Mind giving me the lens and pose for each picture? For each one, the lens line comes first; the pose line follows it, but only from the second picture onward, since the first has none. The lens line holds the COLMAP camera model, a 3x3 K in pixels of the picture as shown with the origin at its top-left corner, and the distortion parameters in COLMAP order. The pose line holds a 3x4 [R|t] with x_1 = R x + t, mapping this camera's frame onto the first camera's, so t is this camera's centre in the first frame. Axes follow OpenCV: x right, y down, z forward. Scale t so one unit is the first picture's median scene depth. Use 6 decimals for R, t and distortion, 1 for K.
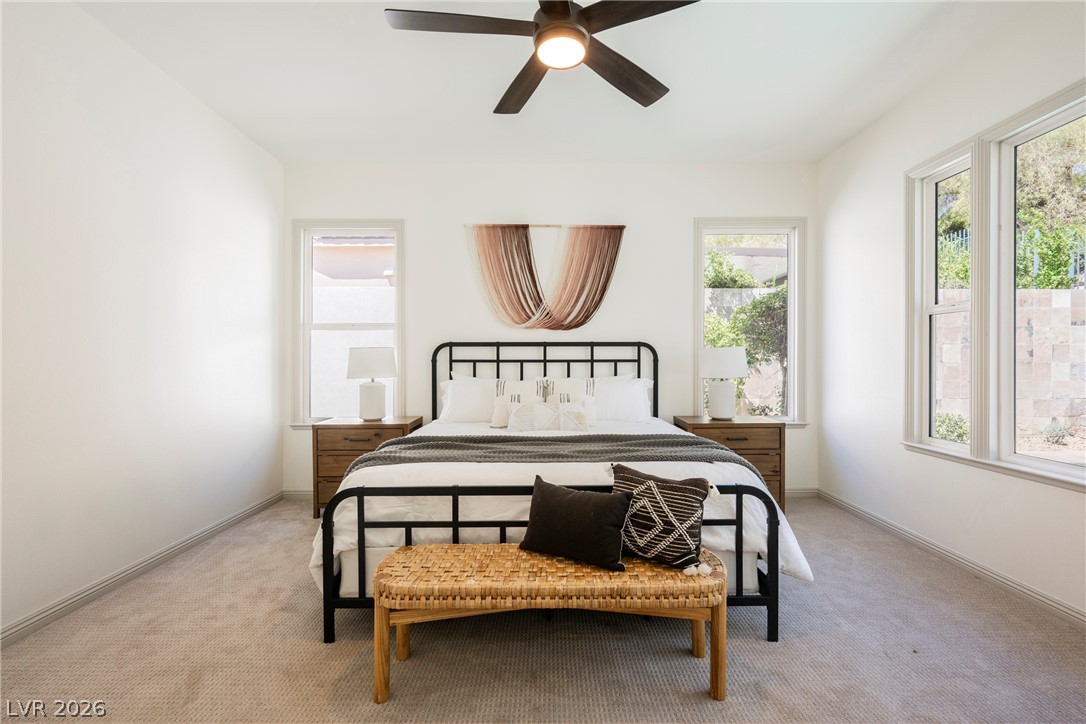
lens RADIAL K [[462.0, 0, 543.8], [0, 462.0, 363.6], [0, 0, 1]] dist [-0.002061, -0.001017]
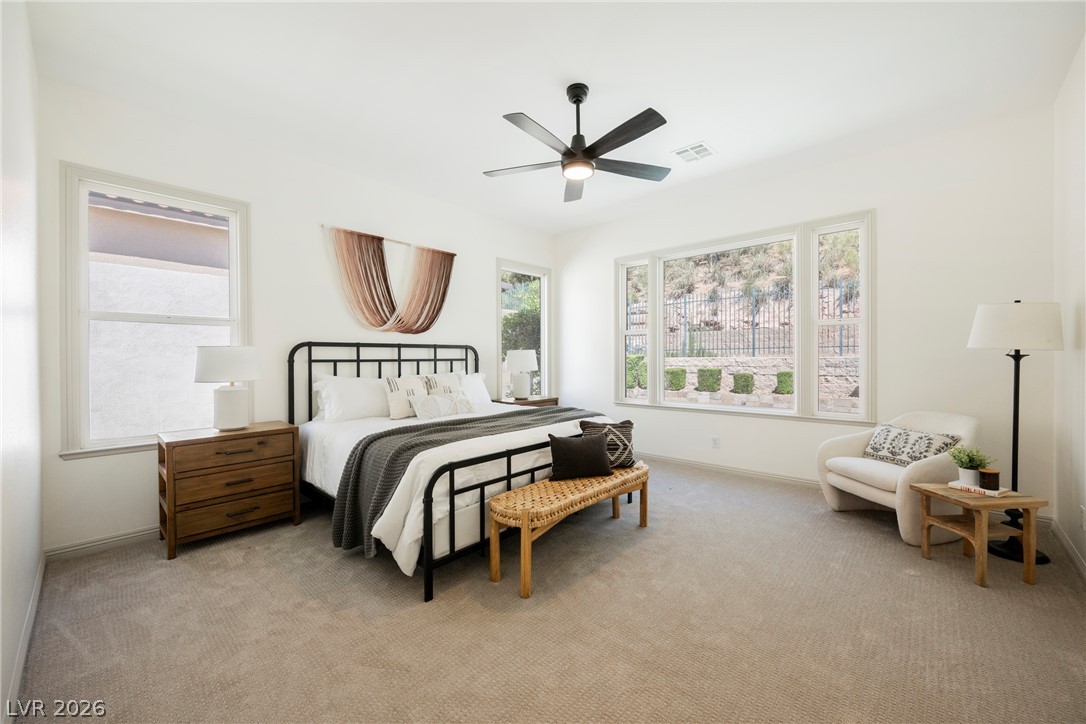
lens RADIAL K [[424.5, 0, 538.4], [0, 424.5, 363.6], [0, 0, 1]] dist [-0.003077, -0.000105]
pose [[0.685139, -0.012632, 0.728303, -0.528591], [0.012323, 0.999908, 0.005750, 0.000241], [-0.728308, 0.005036, 0.685231, 0.029525]]
